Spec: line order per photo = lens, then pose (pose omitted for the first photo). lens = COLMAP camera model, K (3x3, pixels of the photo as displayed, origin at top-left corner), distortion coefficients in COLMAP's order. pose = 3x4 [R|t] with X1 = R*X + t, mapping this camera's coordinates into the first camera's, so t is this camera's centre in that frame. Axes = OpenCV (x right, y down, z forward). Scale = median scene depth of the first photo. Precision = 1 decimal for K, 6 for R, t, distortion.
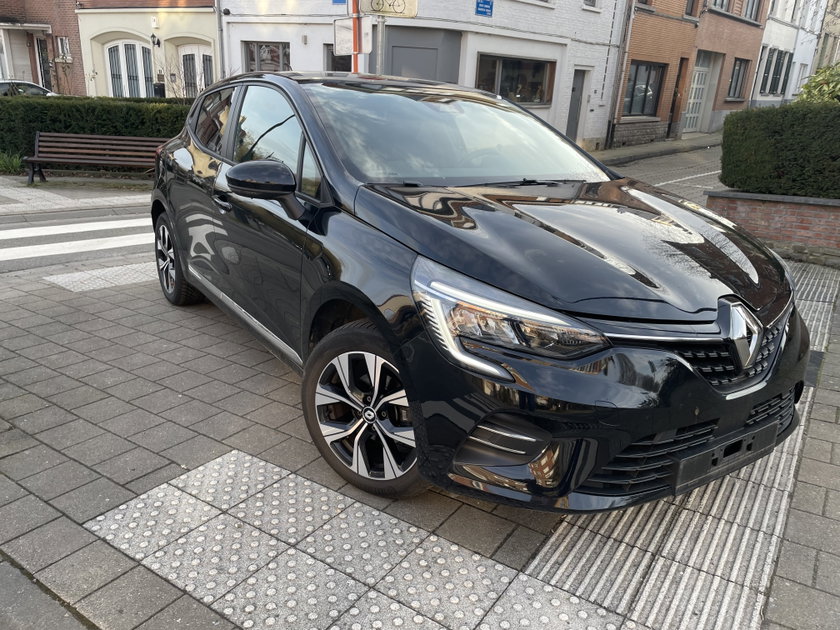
lens RADIAL K [[640.2, 0, 421.7], [0, 640.2, 316.5], [0, 0, 1]] dist [0.081788, -0.109675]
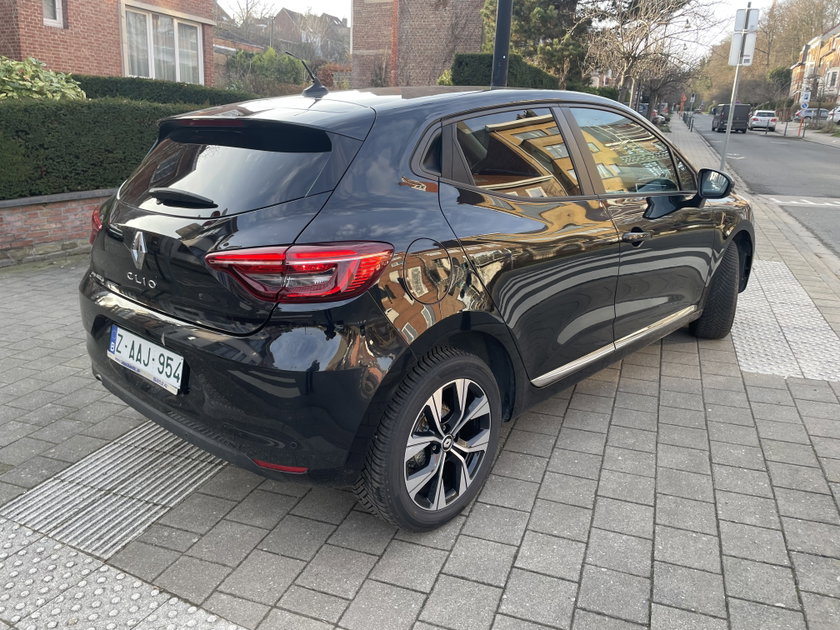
lens RADIAL K [[640.2, 0, 407.5], [0, 640.2, 306.2], [0, 0, 1]] dist [0.081788, -0.109675]
pose [[-0.216139, -0.310261, 0.925755, -0.539609], [0.288607, 0.885495, 0.364150, -0.249071], [-0.932732, 0.345887, -0.101846, 0.684999]]
